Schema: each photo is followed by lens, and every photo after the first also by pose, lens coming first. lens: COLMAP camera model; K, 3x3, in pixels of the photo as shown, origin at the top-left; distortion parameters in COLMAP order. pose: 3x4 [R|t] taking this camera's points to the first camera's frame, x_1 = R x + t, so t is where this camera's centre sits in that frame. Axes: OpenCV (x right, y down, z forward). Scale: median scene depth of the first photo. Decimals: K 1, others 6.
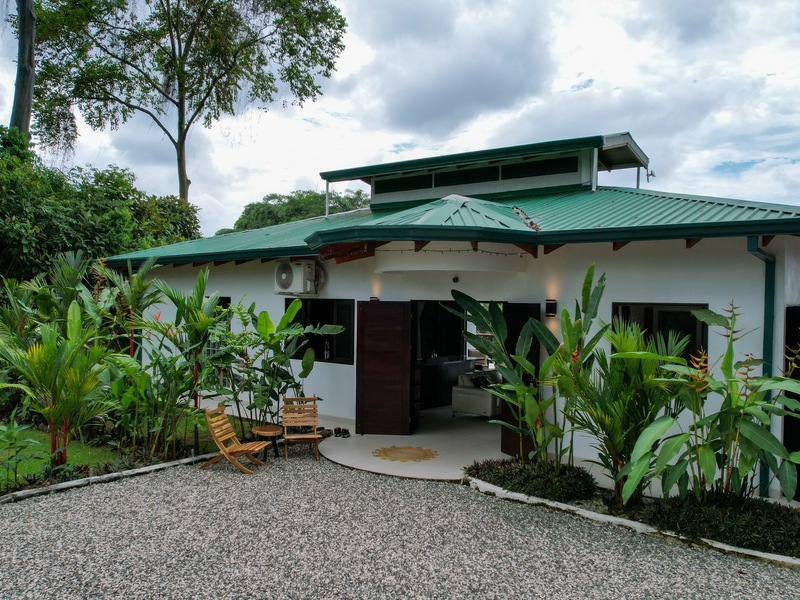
lens RADIAL K [[706.3, 0, 376.6], [0, 706.3, 303.8], [0, 0, 1]] dist [-0.067341, 0.036615]
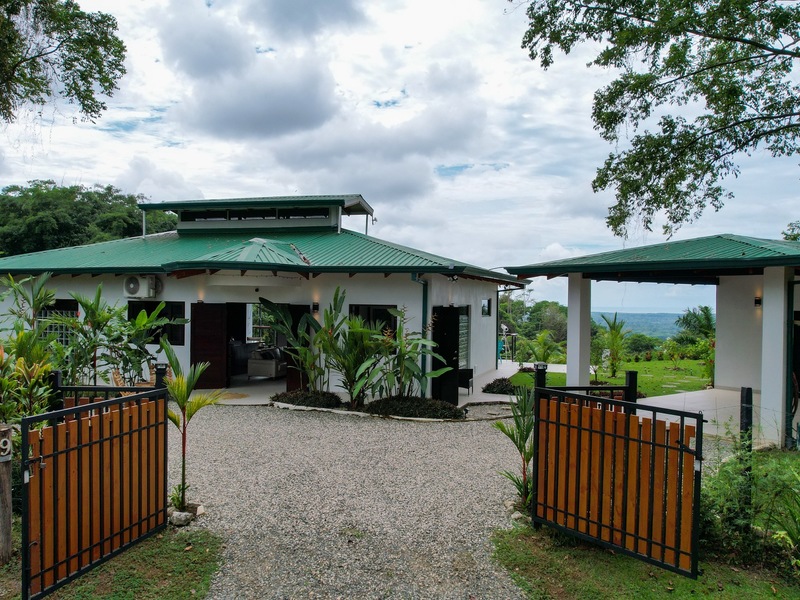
lens RADIAL K [[706.3, 0, 401.2], [0, 706.3, 300.0], [0, 0, 1]] dist [-0.067341, 0.036615]
pose [[0.924815, -0.002079, 0.380411, -0.245385], [0.001882, 0.999998, 0.000892, -0.015157], [-0.380412, -0.000109, 0.924817, -0.776758]]
